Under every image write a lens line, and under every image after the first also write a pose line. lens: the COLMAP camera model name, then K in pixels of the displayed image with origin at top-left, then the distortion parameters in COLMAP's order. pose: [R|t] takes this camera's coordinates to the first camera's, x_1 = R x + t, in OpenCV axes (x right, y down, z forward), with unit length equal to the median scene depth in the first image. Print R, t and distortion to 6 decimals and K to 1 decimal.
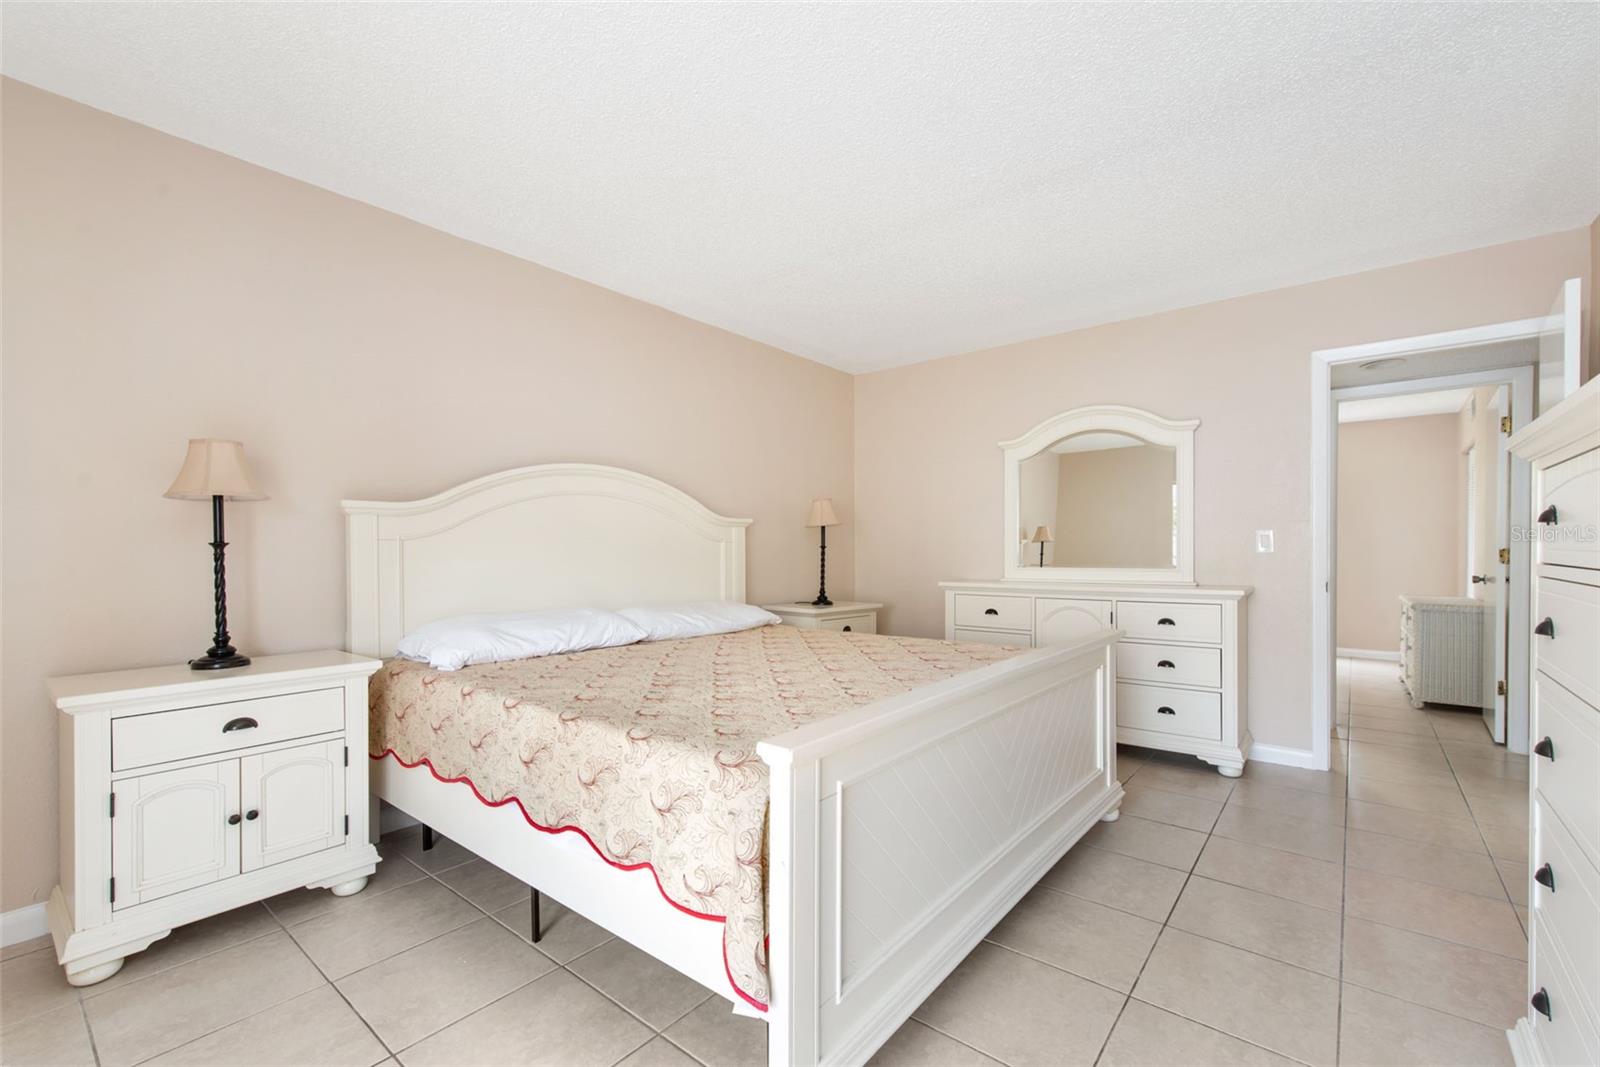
lens RADIAL K [[752.0, 0, 888.6], [0, 752.0, 552.4], [0, 0, 1]] dist [0.000705, 0.000206]
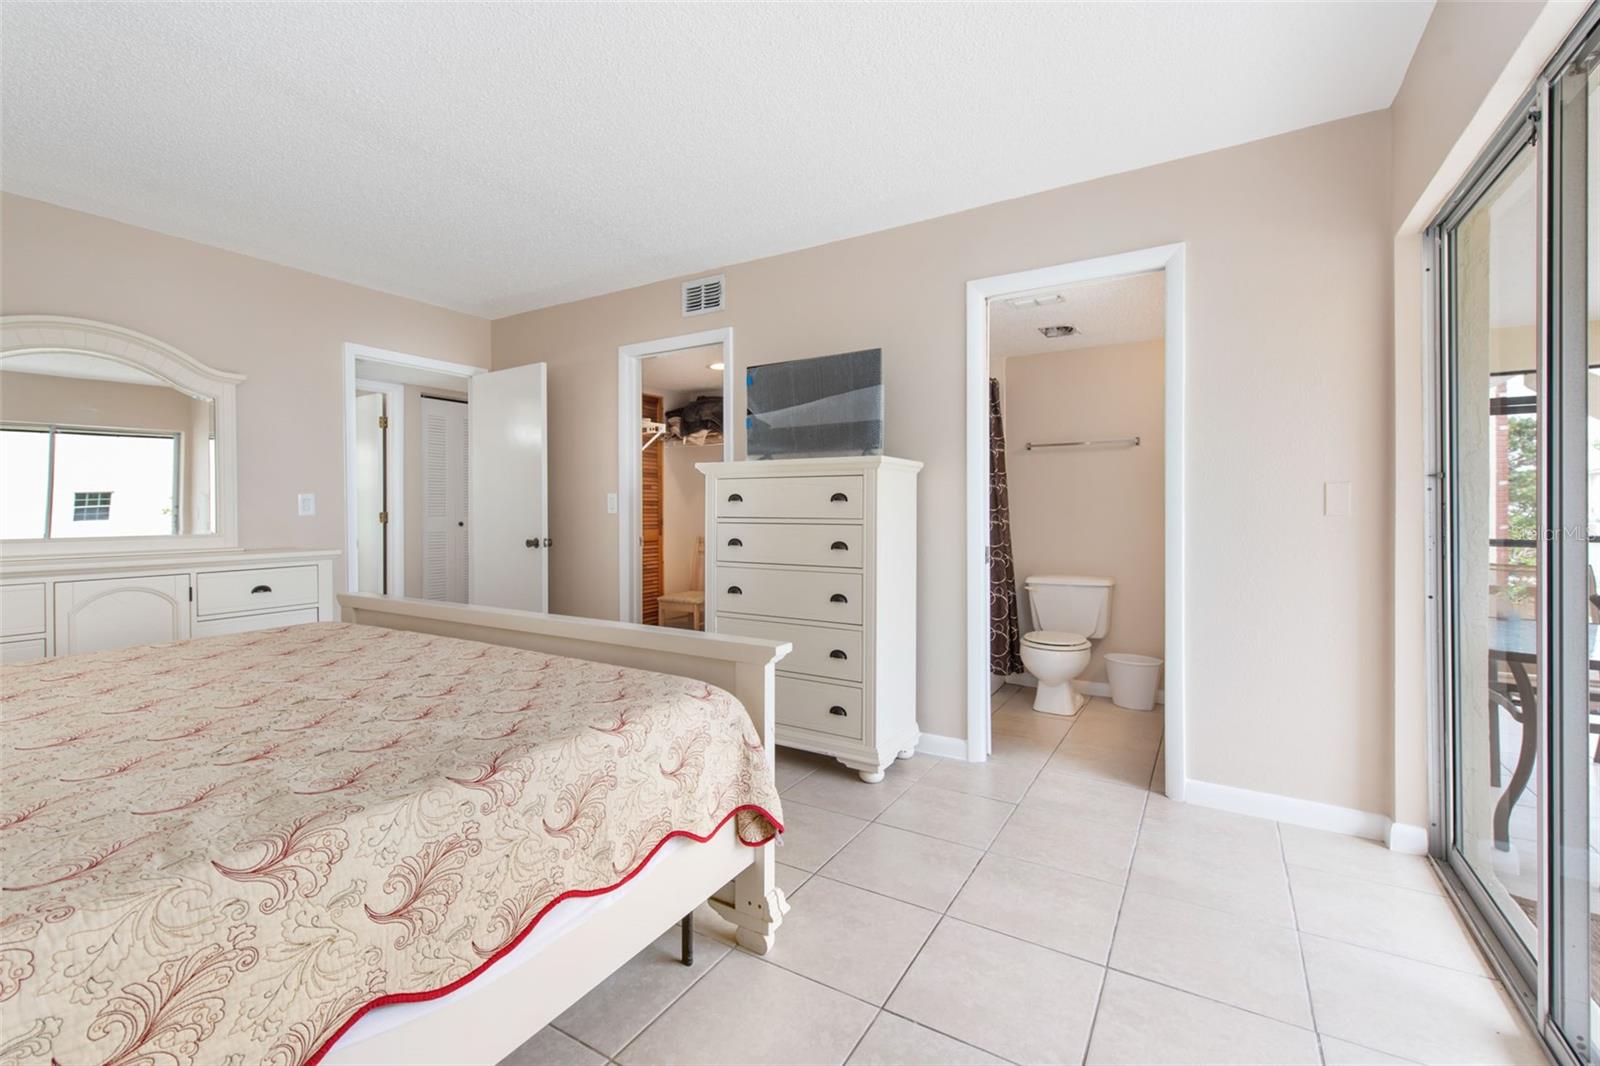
lens RADIAL K [[681.2, 0, 799.3], [0, 681.2, 525.4], [0, 0, 1]] dist [0.002712, -0.000133]
pose [[-0.142919, -0.014270, 0.989631, -1.046476], [0.006538, 0.999861, 0.015362, 0.006833], [-0.989713, 0.008666, -0.142806, 0.837157]]
